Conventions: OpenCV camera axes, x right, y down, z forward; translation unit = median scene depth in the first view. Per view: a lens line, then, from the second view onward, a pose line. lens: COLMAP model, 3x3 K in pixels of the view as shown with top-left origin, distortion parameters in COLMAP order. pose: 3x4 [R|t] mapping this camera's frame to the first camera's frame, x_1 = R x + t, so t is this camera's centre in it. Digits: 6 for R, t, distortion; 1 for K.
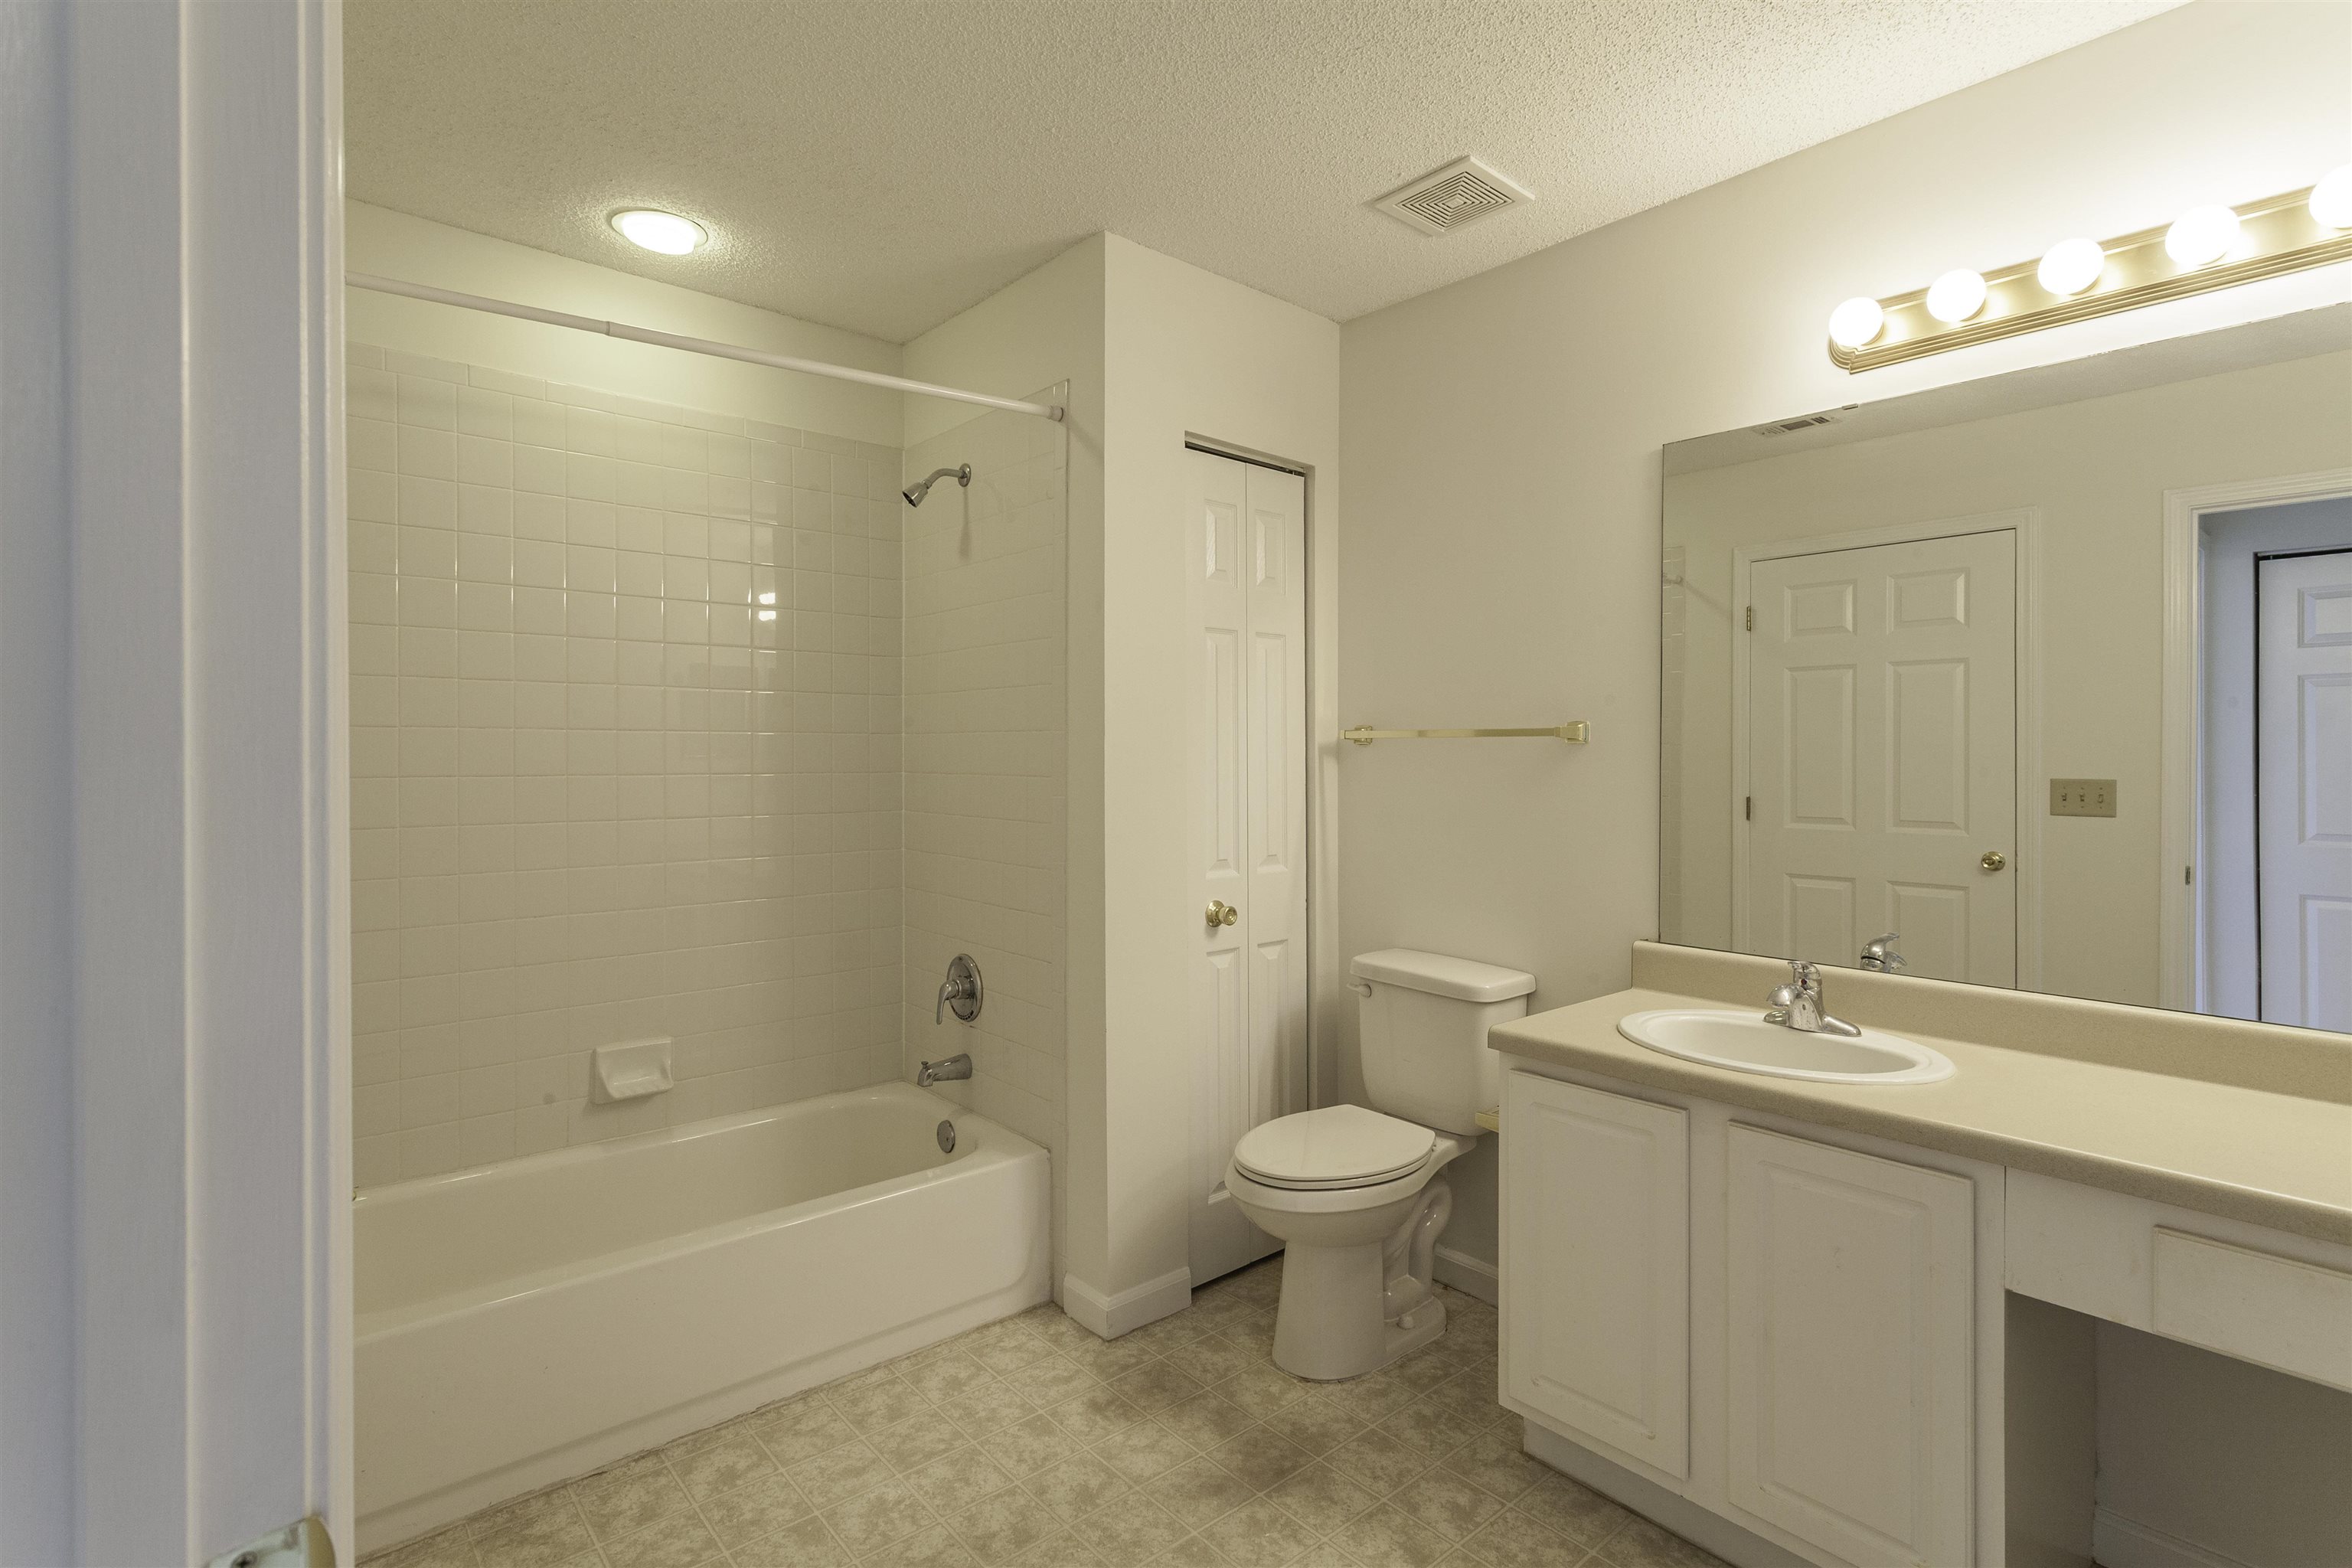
lens RADIAL K [[1123.7, 0, 1166.0], [0, 1123.7, 768.0], [0, 0, 1]] dist [0.001621, 0.002168]
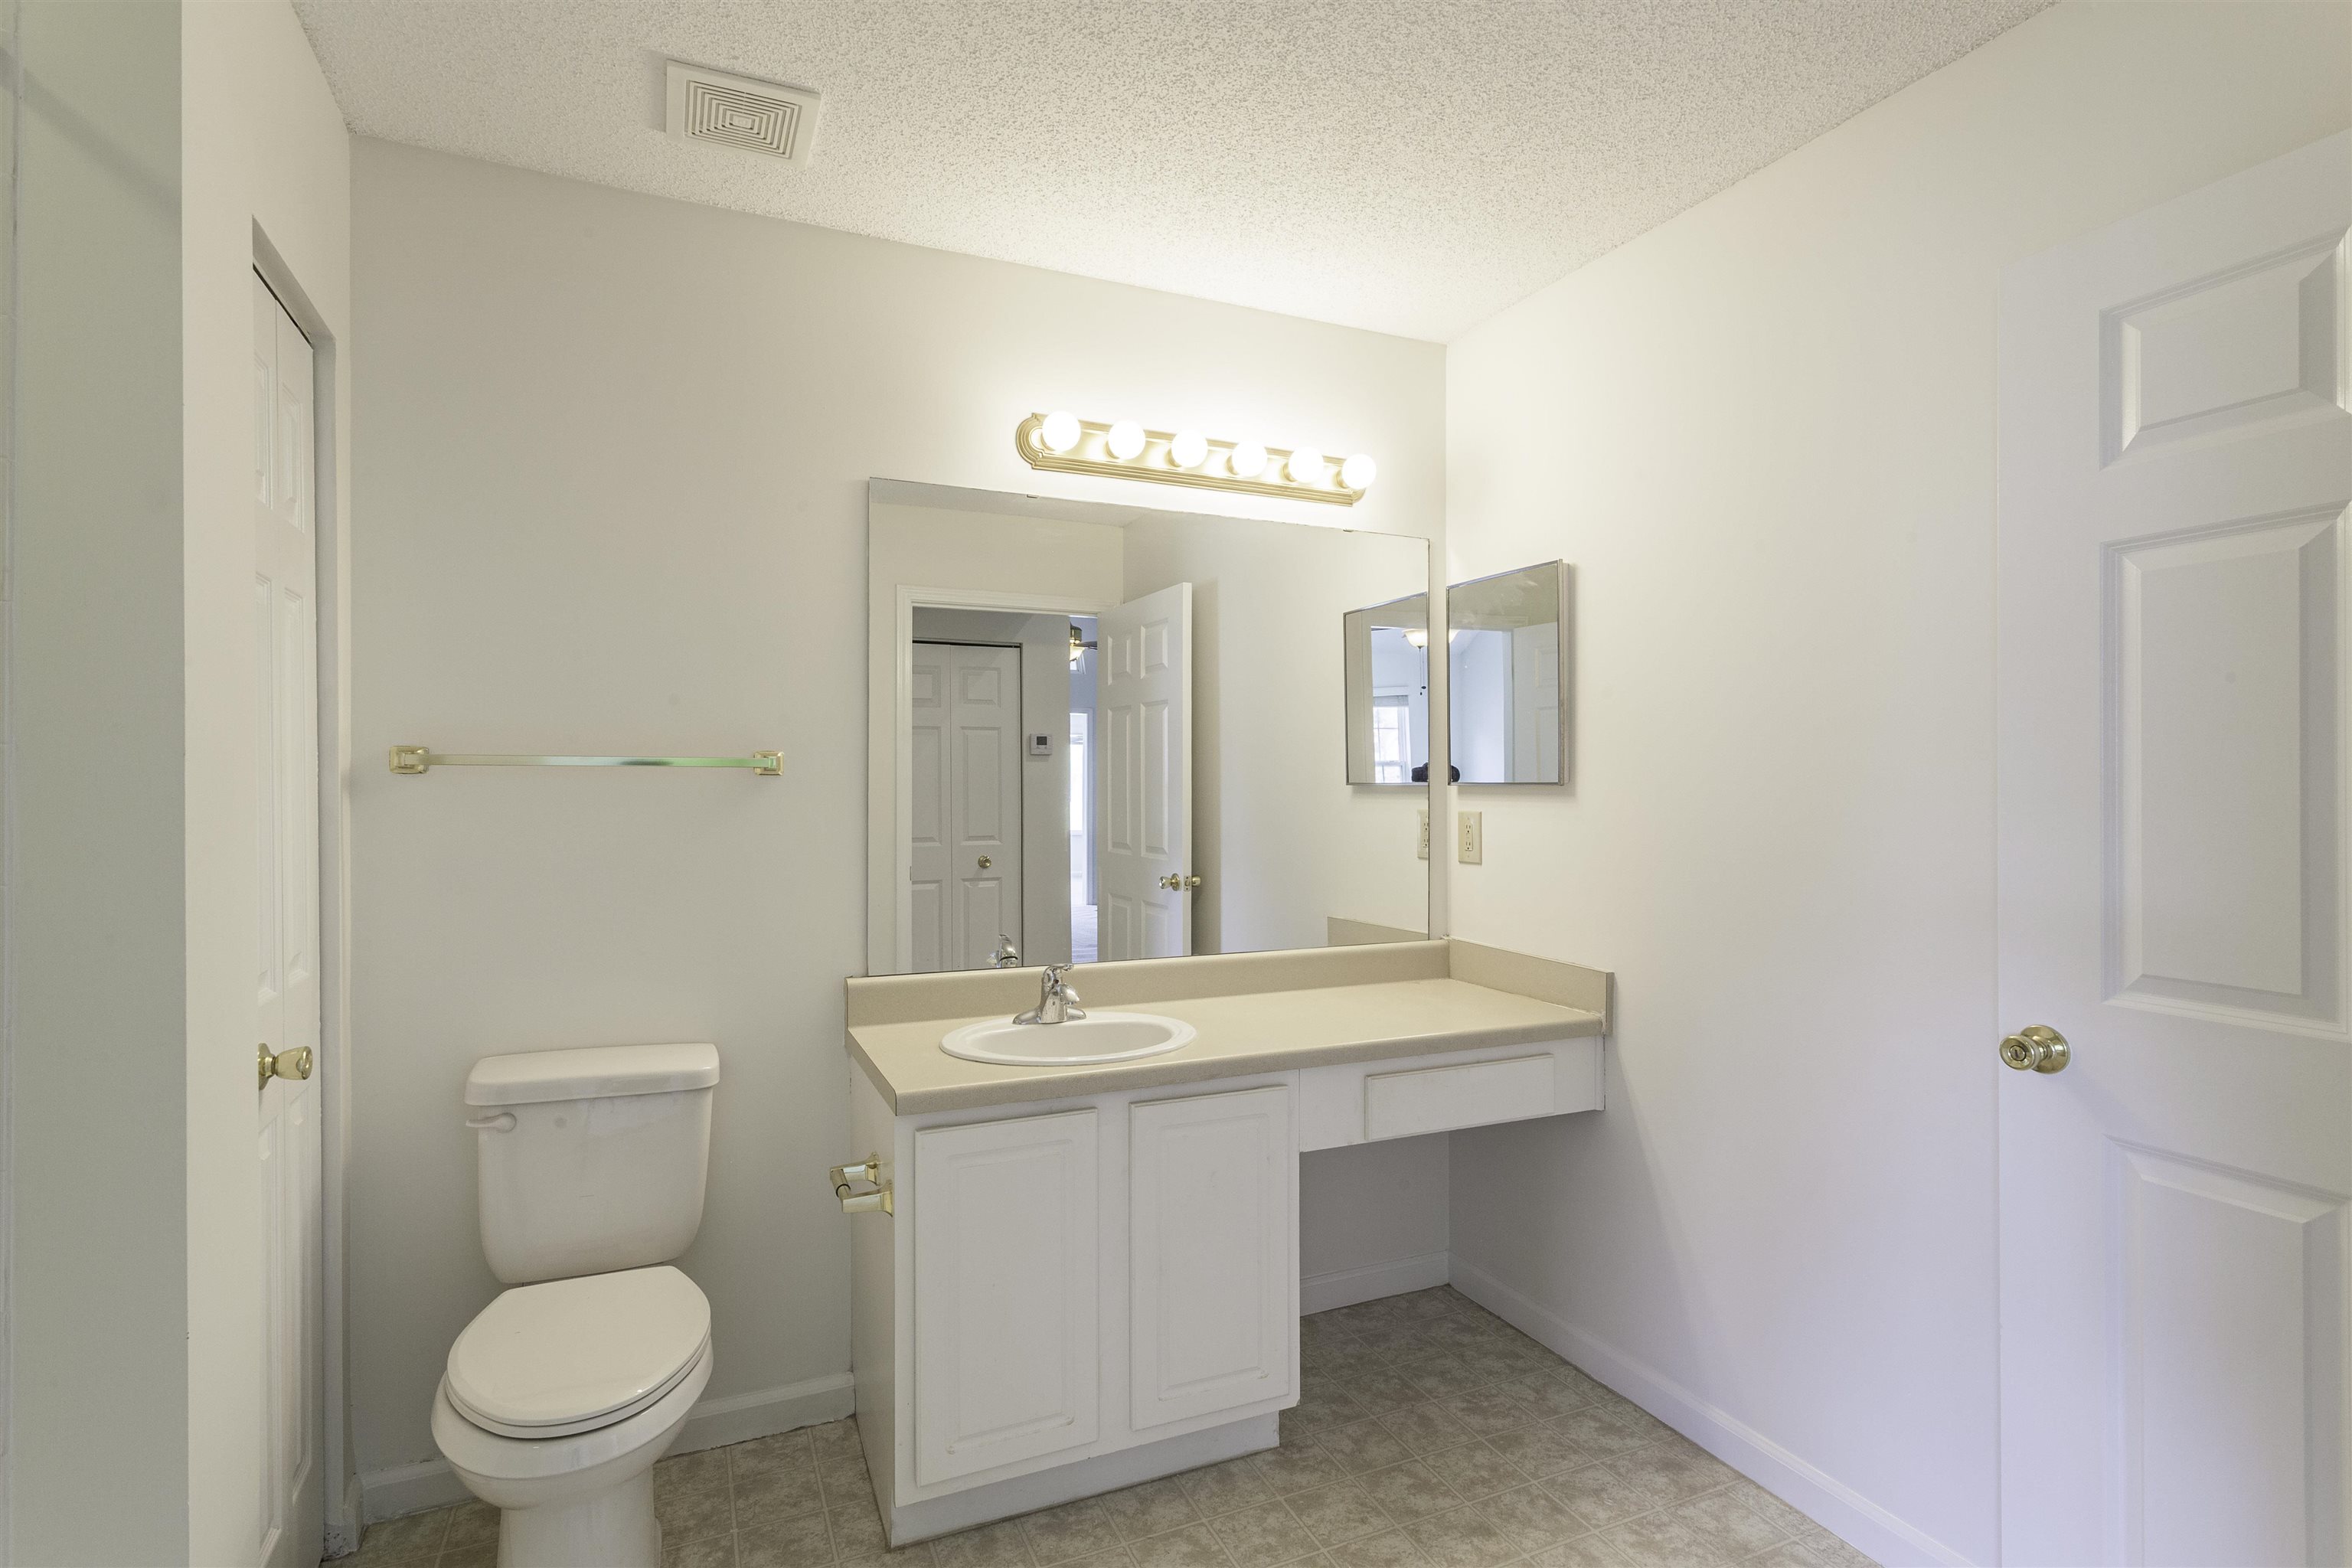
lens RADIAL K [[1123.7, 0, 1160.9], [0, 1123.7, 772.1], [0, 0, 1]] dist [0.001621, 0.002168]
pose [[0.309423, -0.011270, 0.950858, -0.544555], [0.012520, 0.999891, 0.007777, -0.034204], [-0.950842, 0.009498, 0.309530, 0.565724]]
